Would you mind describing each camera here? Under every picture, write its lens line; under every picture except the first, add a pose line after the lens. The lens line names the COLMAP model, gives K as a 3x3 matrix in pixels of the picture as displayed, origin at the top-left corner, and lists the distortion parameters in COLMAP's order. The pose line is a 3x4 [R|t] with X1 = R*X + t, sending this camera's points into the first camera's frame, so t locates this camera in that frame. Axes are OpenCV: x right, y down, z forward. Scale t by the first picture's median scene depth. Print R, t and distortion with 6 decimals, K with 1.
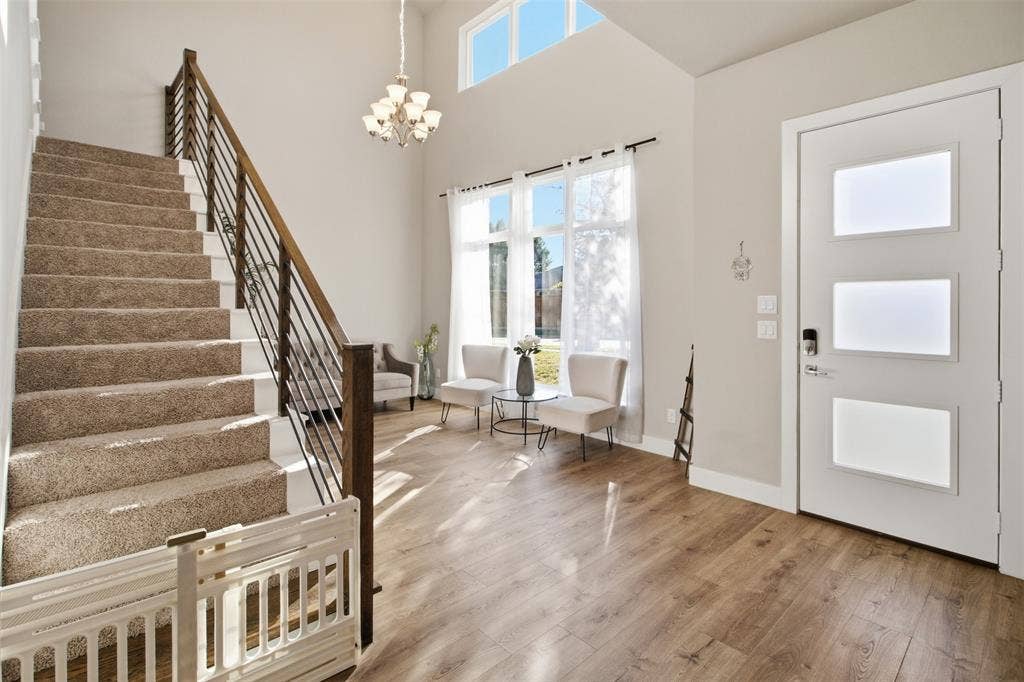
lens RADIAL K [[492.5, 0, 514.2], [0, 492.5, 308.4], [0, 0, 1]] dist [0.000099, 0.000112]
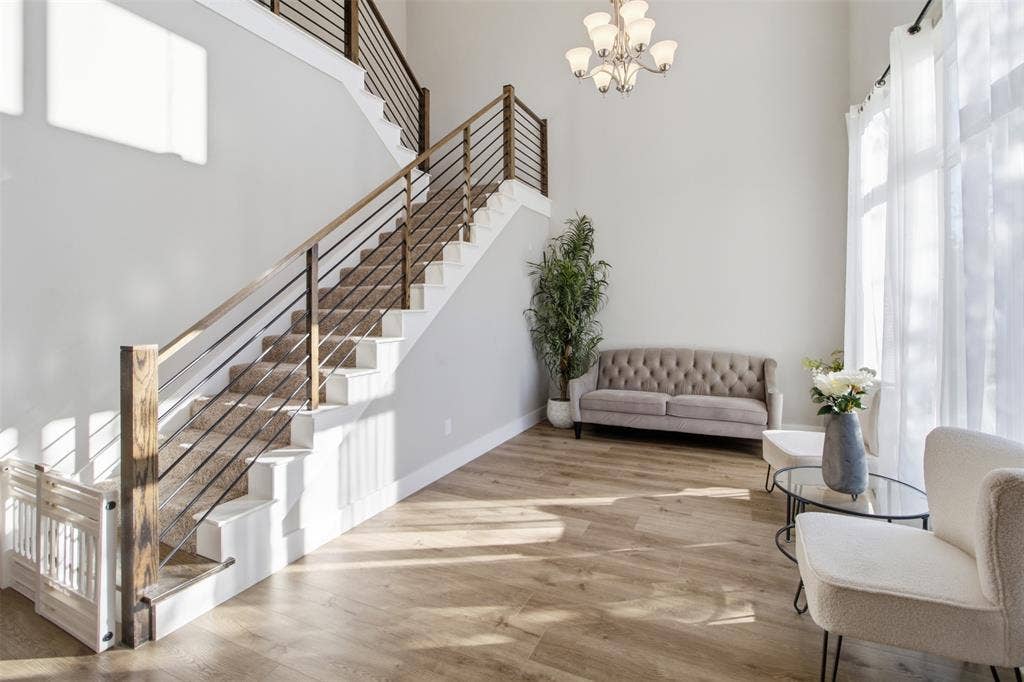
lens RADIAL K [[484.9, 0, 512.2], [0, 484.9, 303.6], [0, 0, 1]] dist [-0.057448, 0.000105]
pose [[0.358244, -0.002334, -0.933625, 0.536701], [-0.003046, 0.999989, -0.003669, -0.009951], [0.933623, 0.004158, 0.358233, 0.838086]]
